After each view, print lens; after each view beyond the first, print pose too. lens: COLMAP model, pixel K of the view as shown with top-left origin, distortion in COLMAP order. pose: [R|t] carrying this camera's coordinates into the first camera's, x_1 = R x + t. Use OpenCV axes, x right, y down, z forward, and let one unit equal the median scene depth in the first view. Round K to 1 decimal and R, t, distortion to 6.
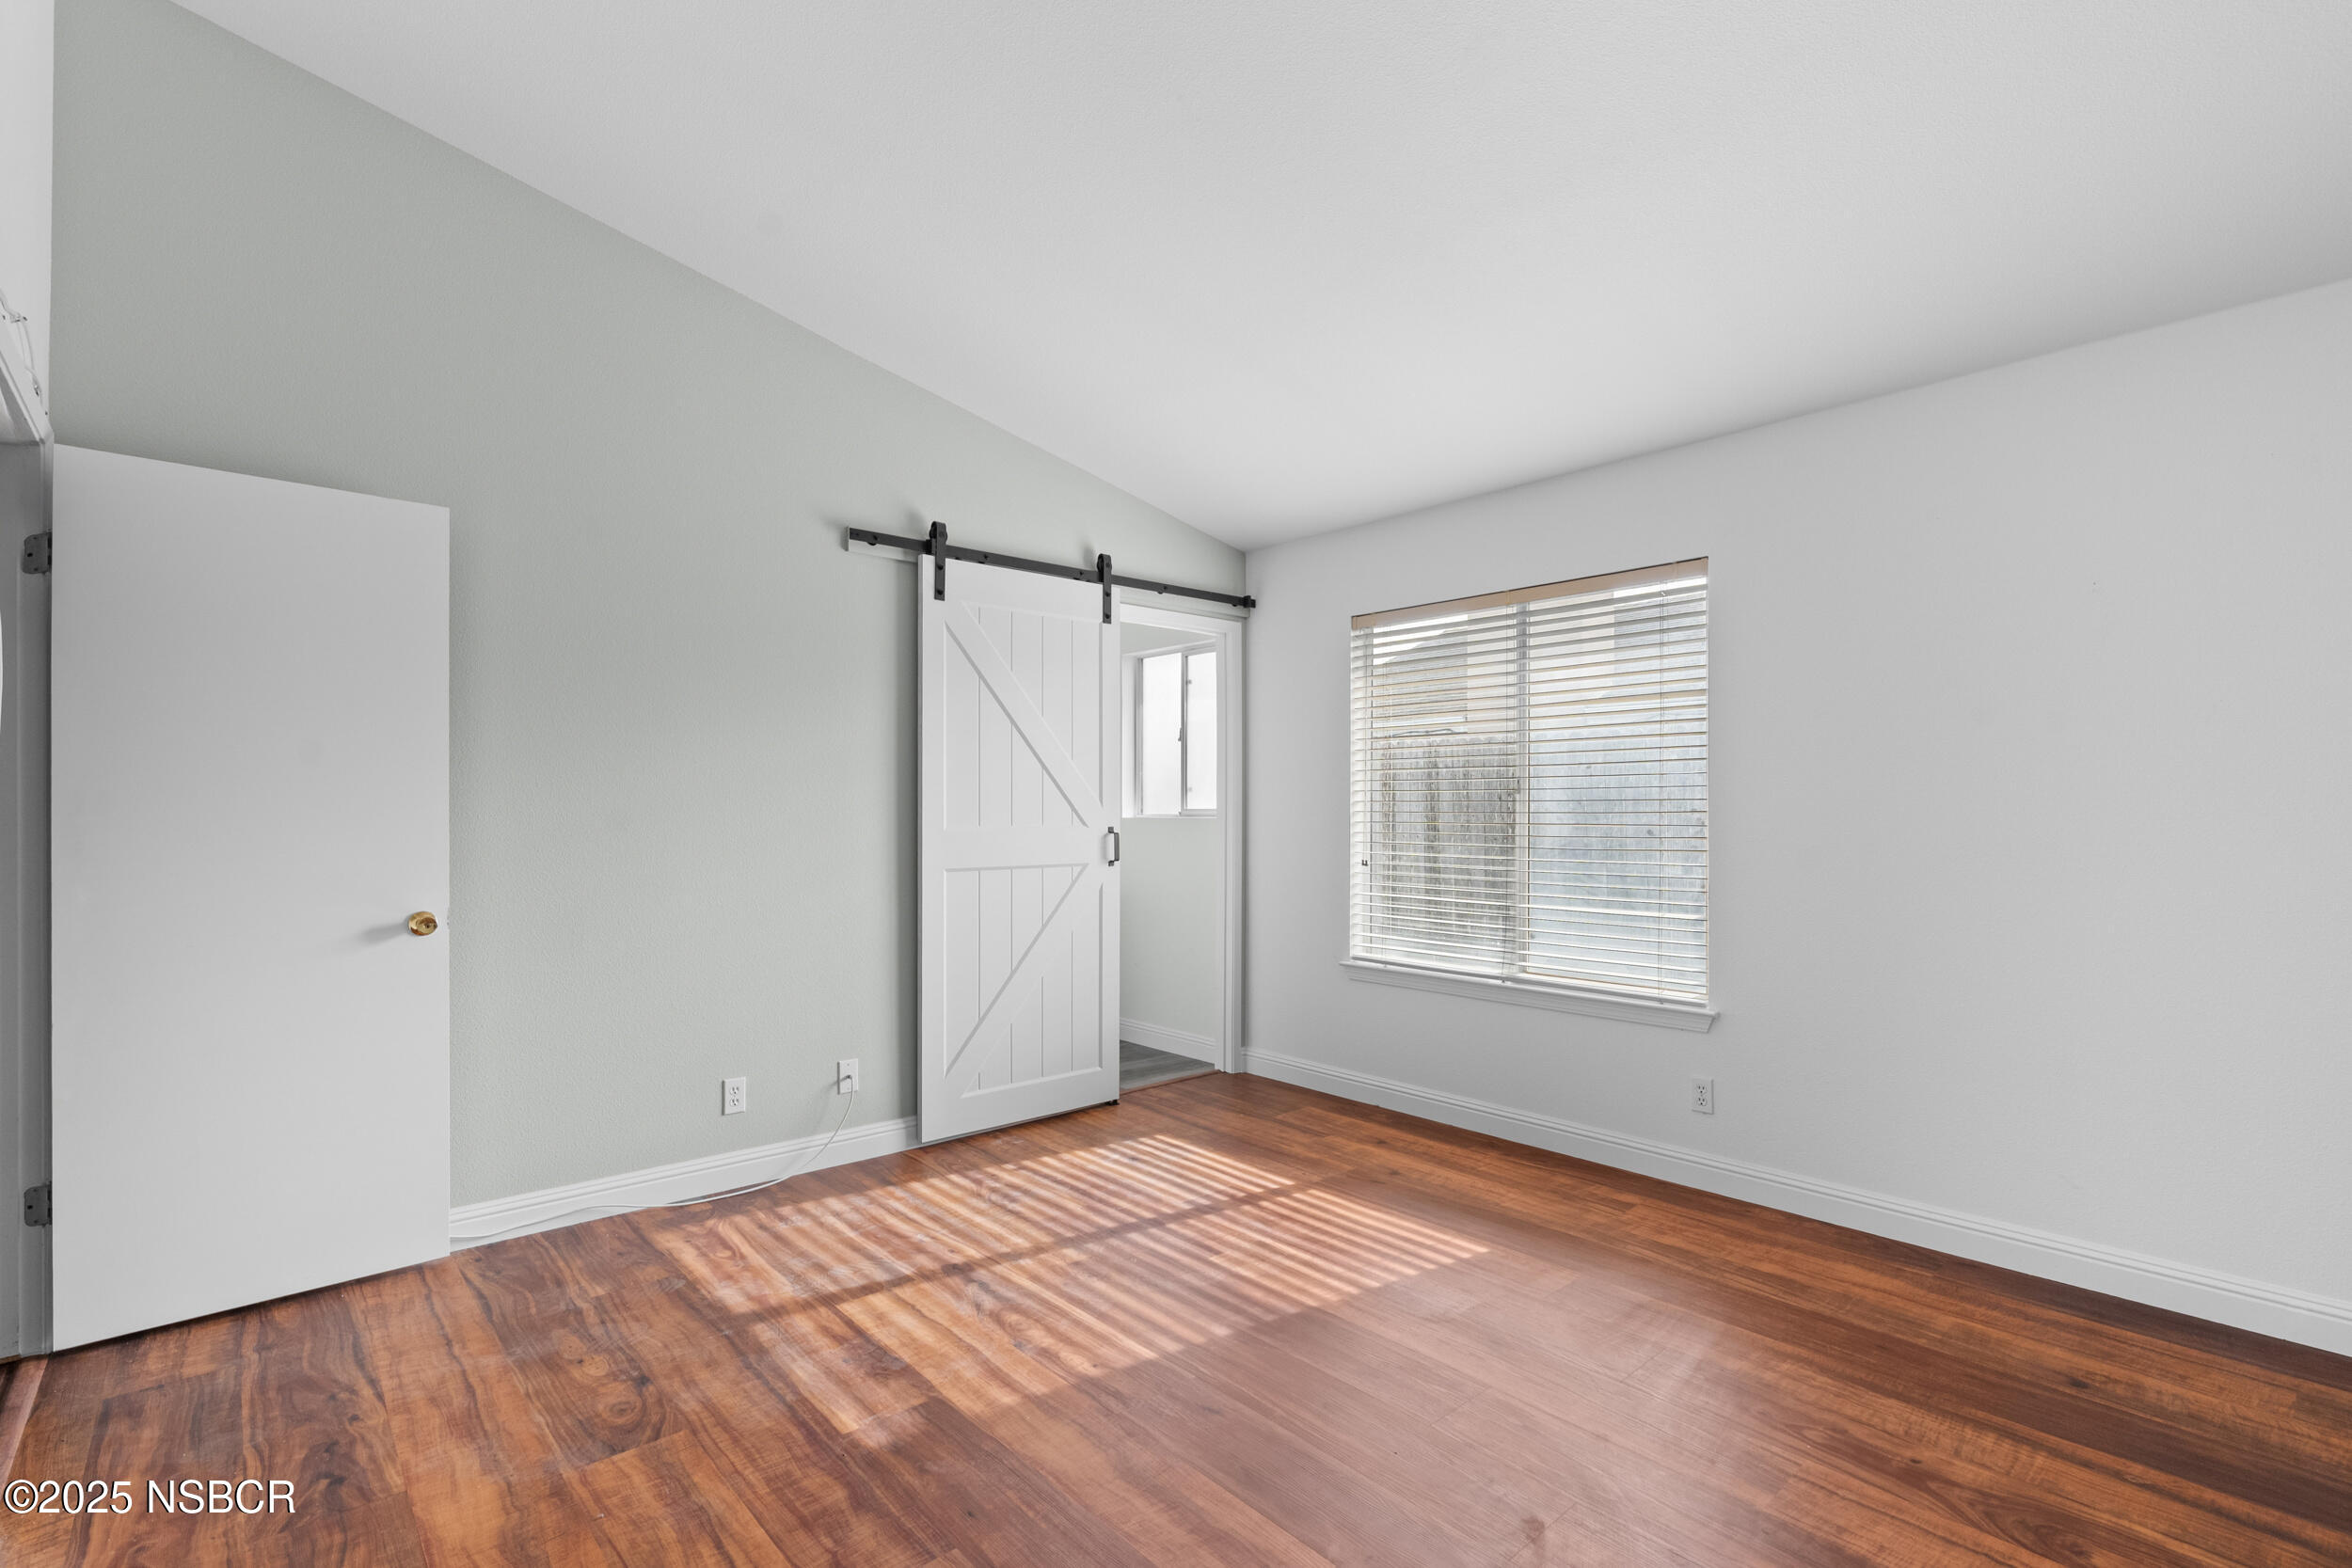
lens RADIAL K [[1077.0, 0, 1151.8], [0, 1077.0, 805.8], [0, 0, 1]] dist [-0.006074, 0.003129]
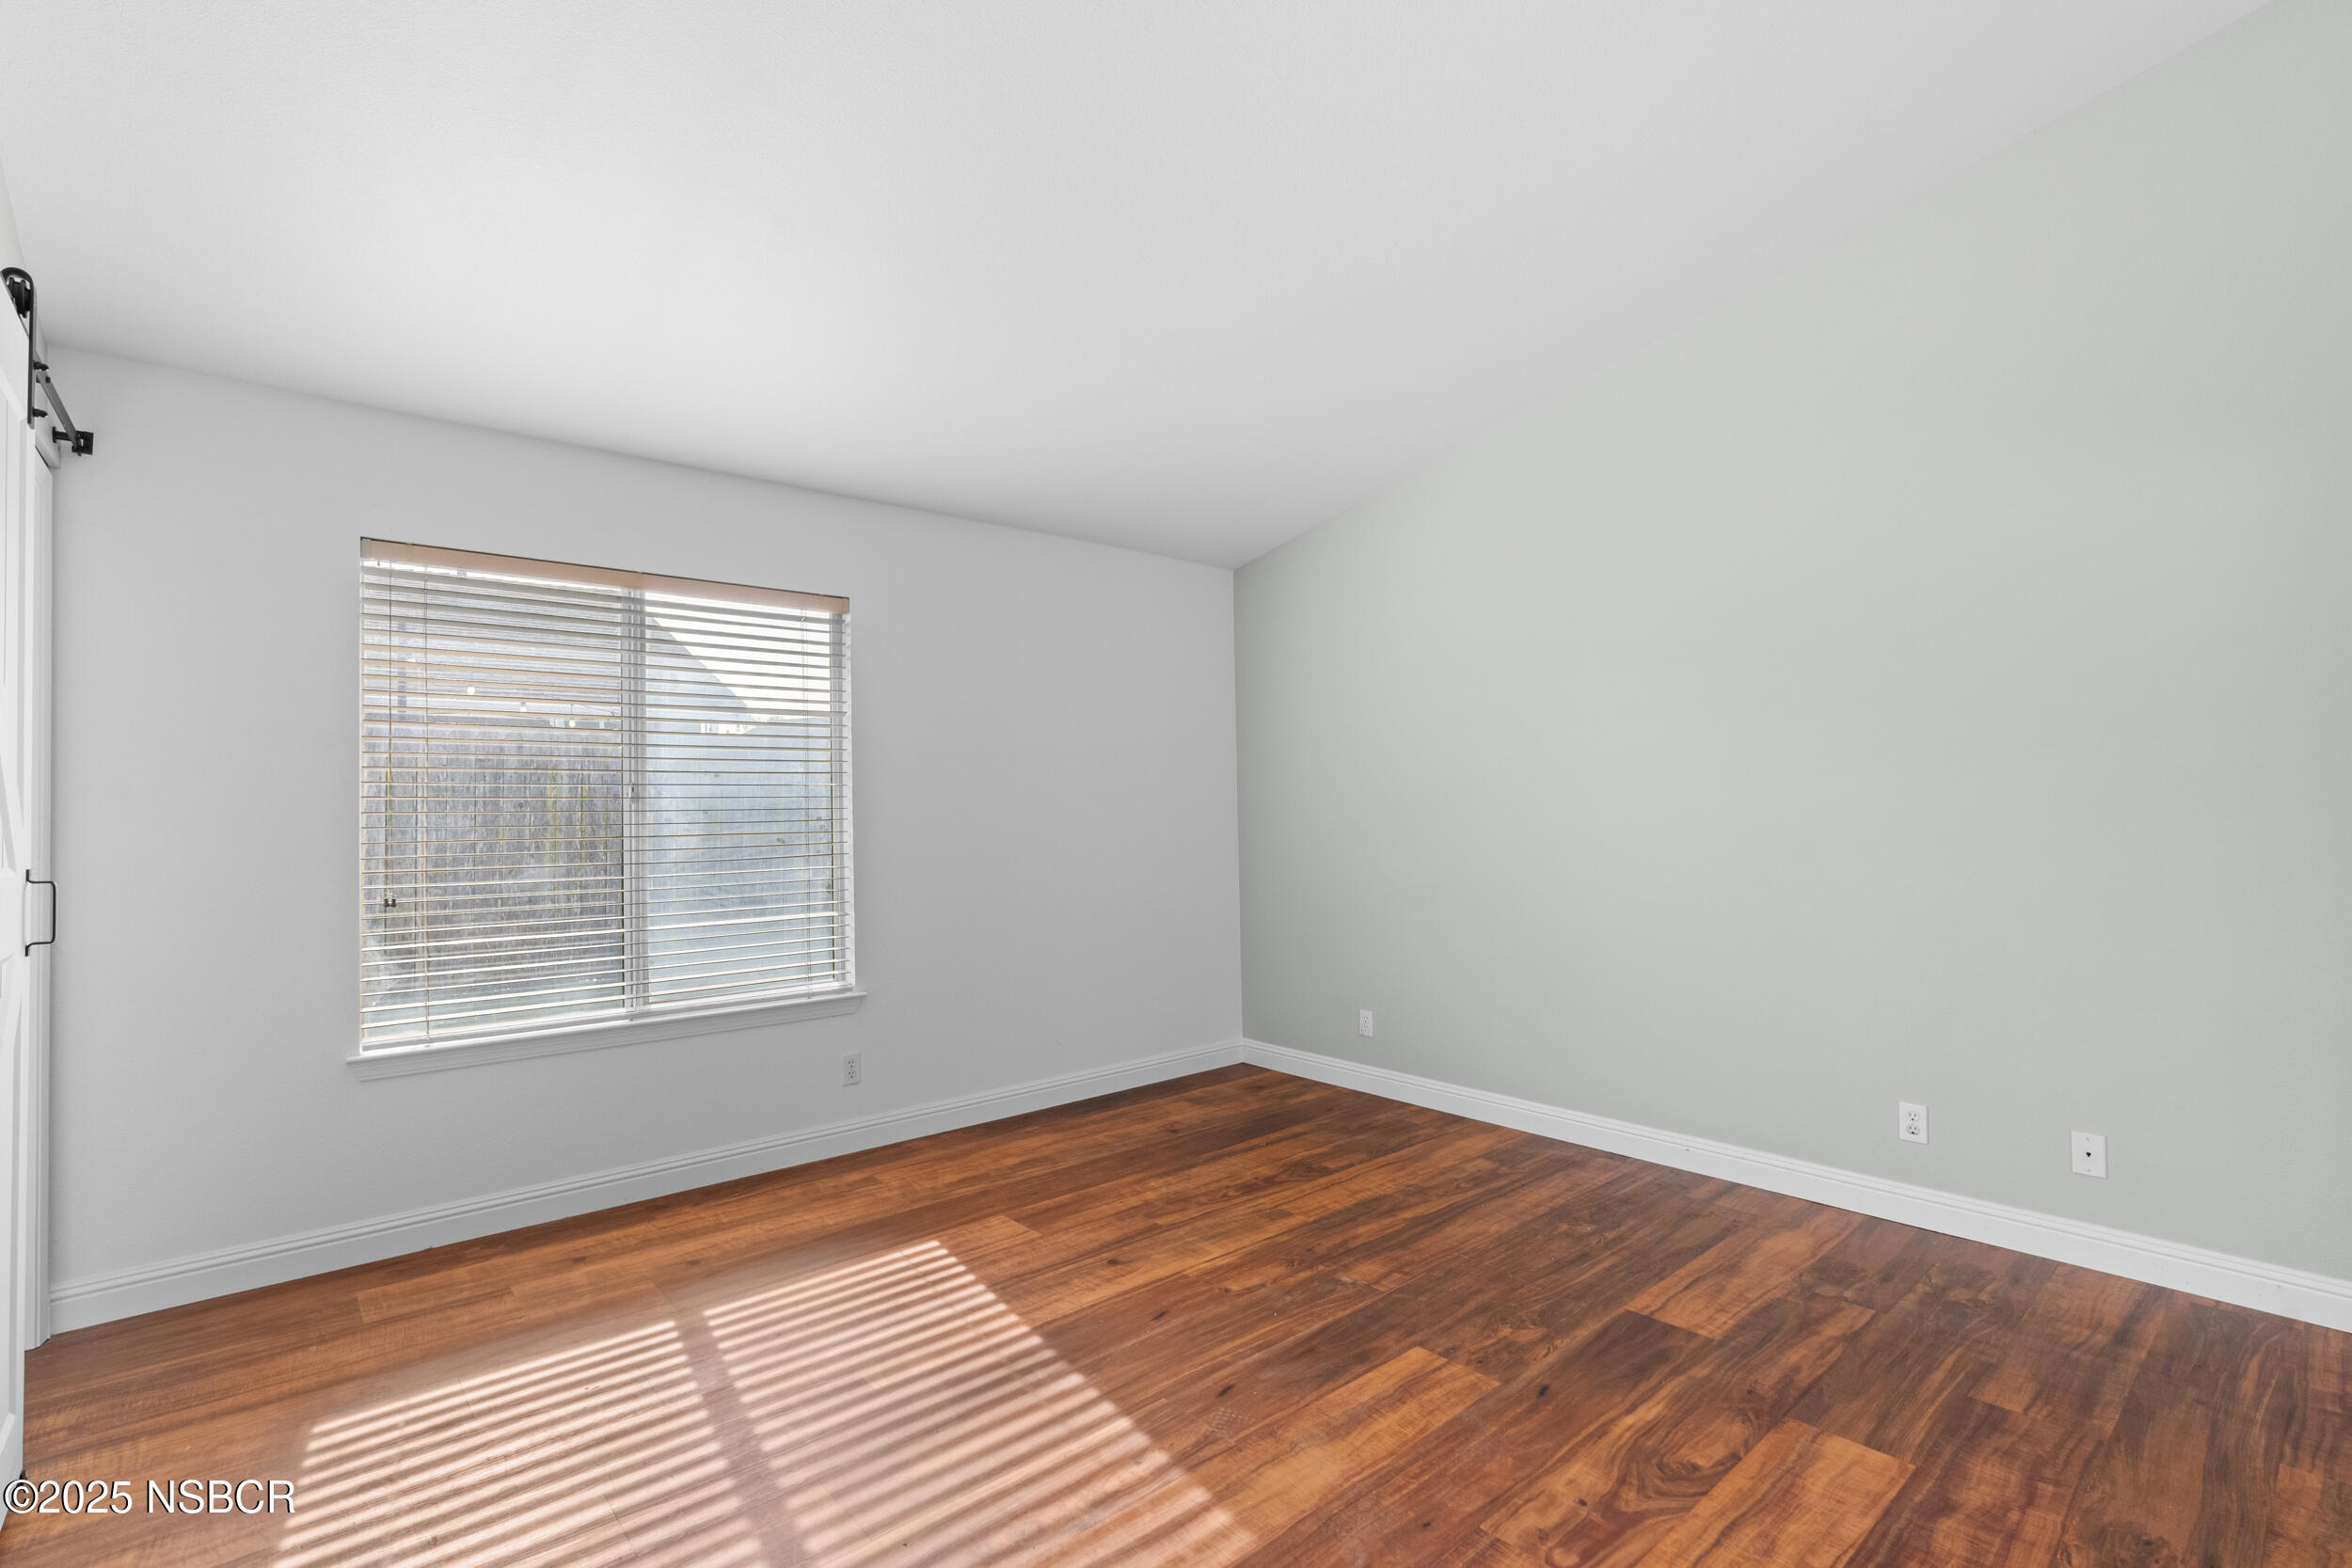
lens RADIAL K [[1077.0, 0, 1164.3], [0, 1077.0, 797.0], [0, 0, 1]] dist [-0.006074, 0.003129]
pose [[-0.000753, 0.013762, 0.999905, -0.632760], [0.010336, 0.999852, -0.013753, 0.000663], [-0.999946, 0.010325, -0.000895, 0.670296]]
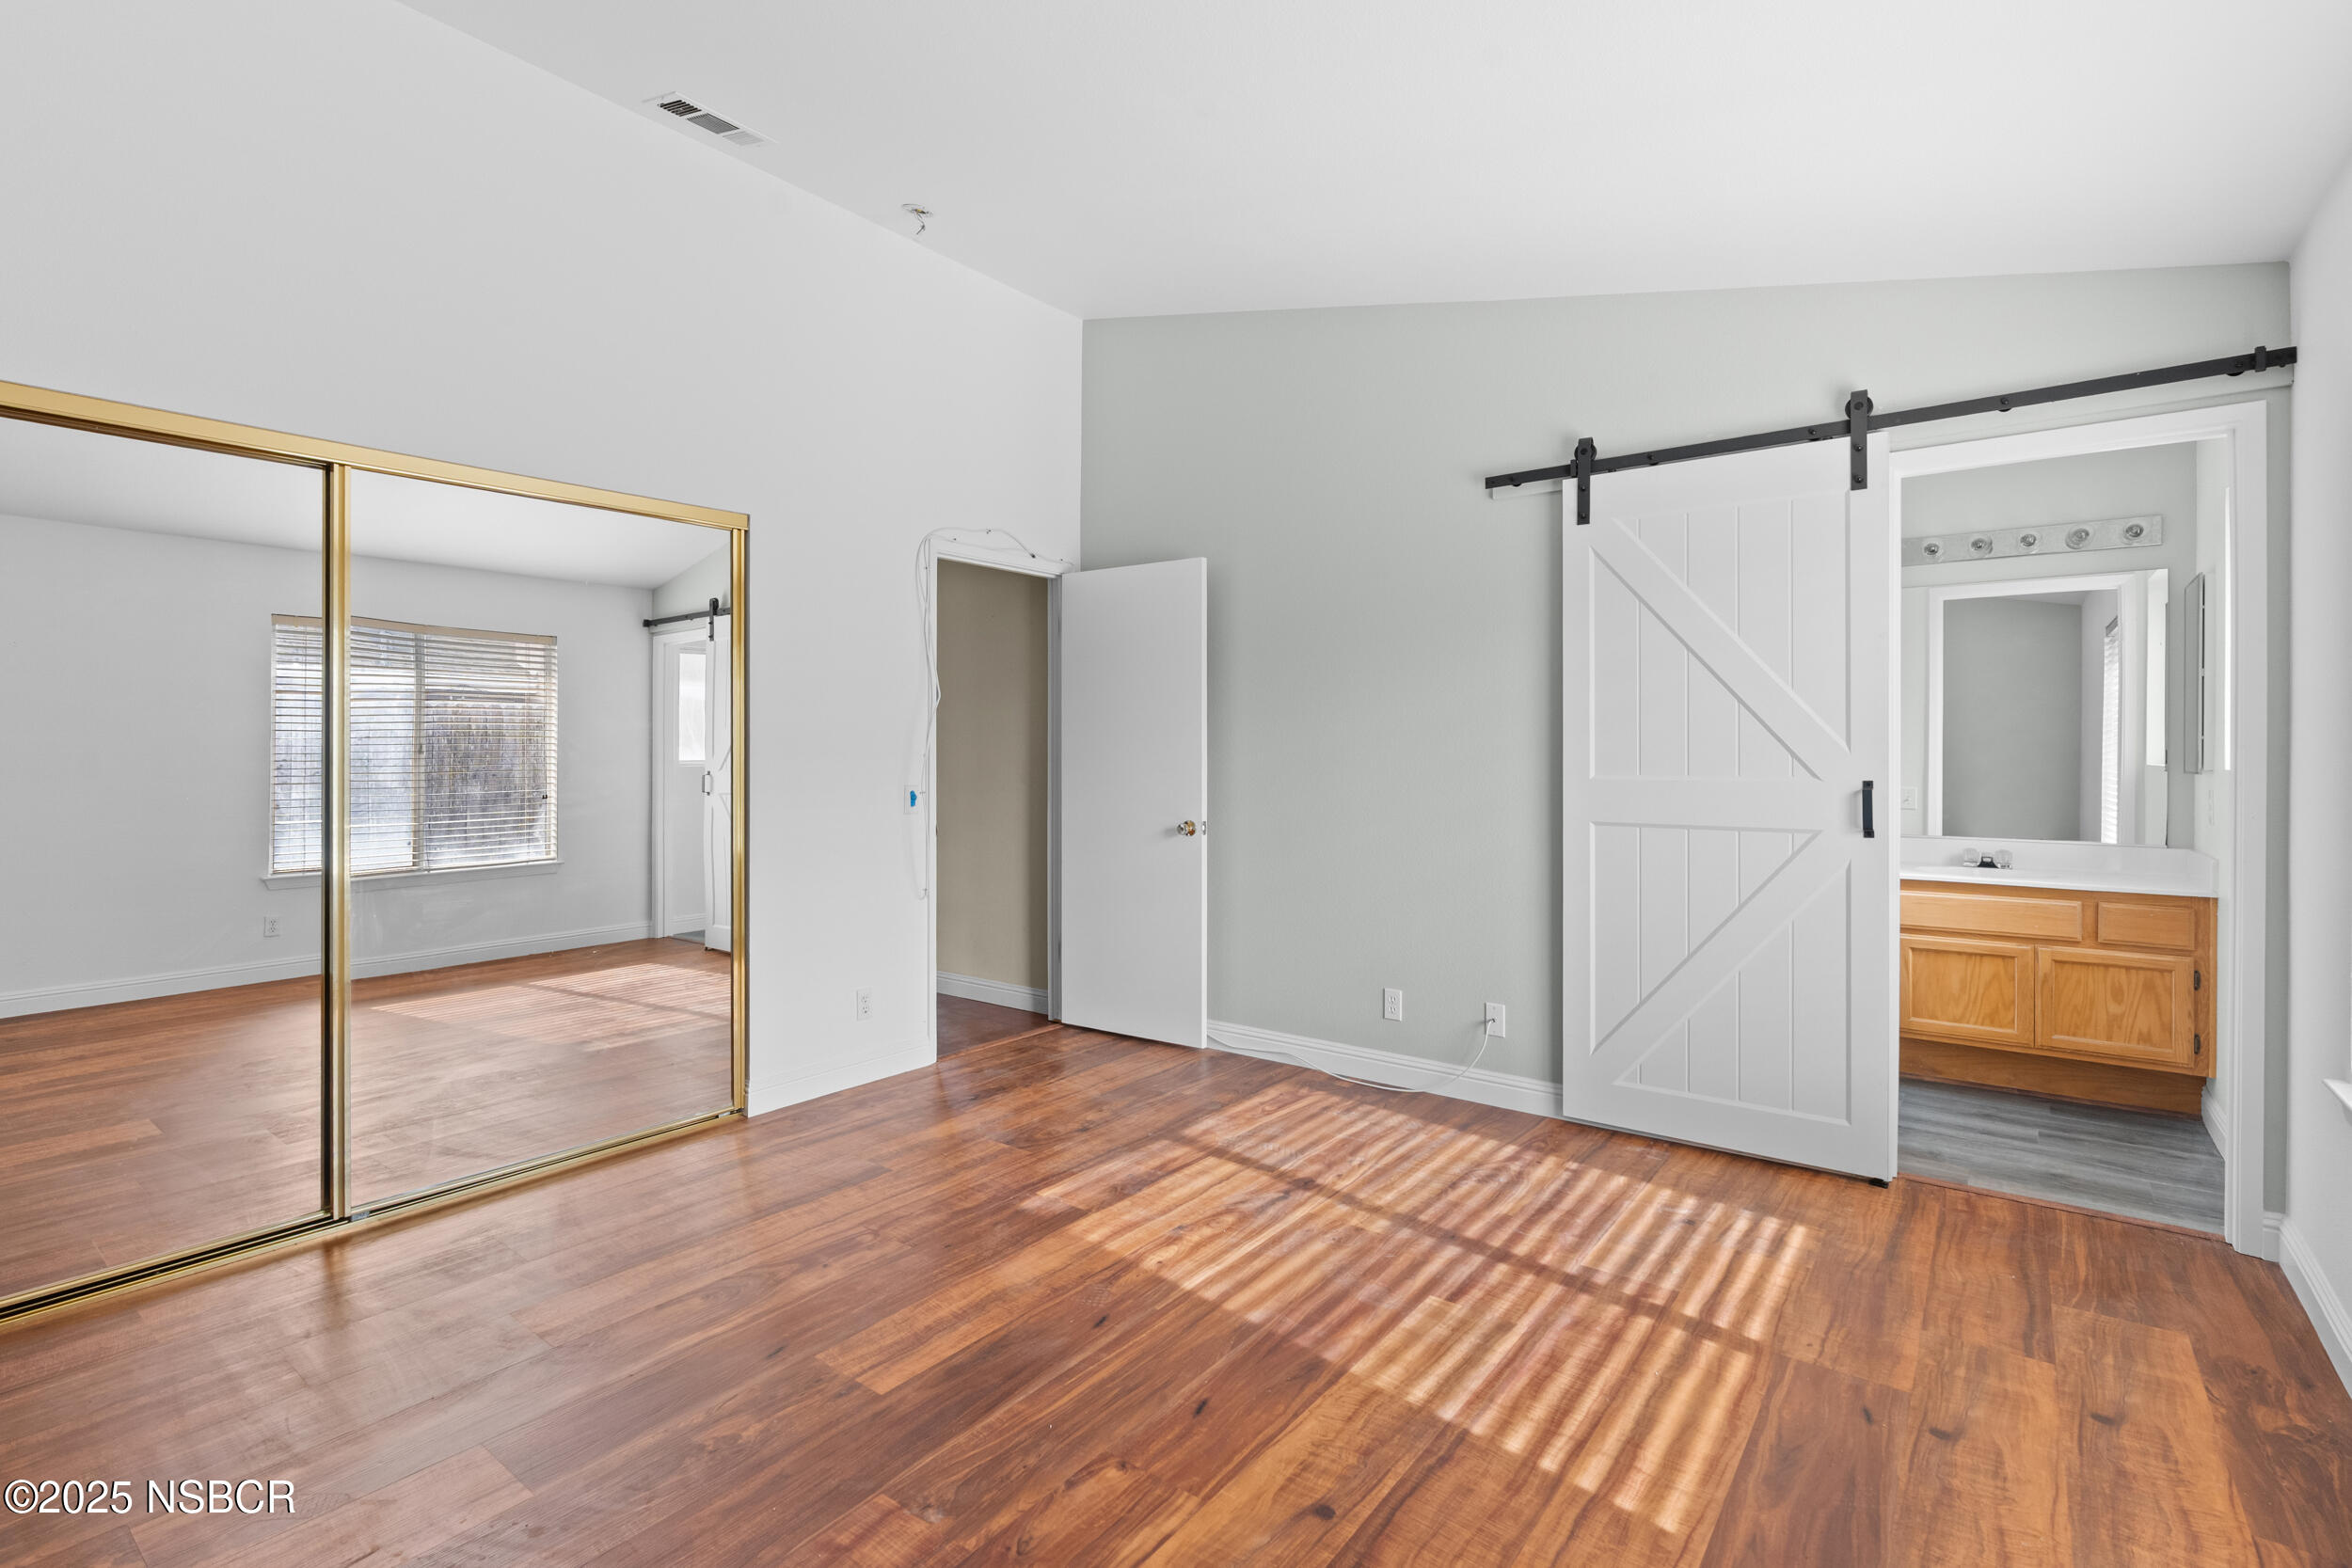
lens RADIAL K [[1077.0, 0, 1177.3], [0, 1077.0, 759.3], [0, 0, 1]] dist [-0.006074, 0.003129]
pose [[0.212723, 0.002421, -0.977109, 0.699342], [0.001044, 0.999996, 0.002705, 0.003753], [0.977112, -0.001596, 0.212720, 0.539982]]
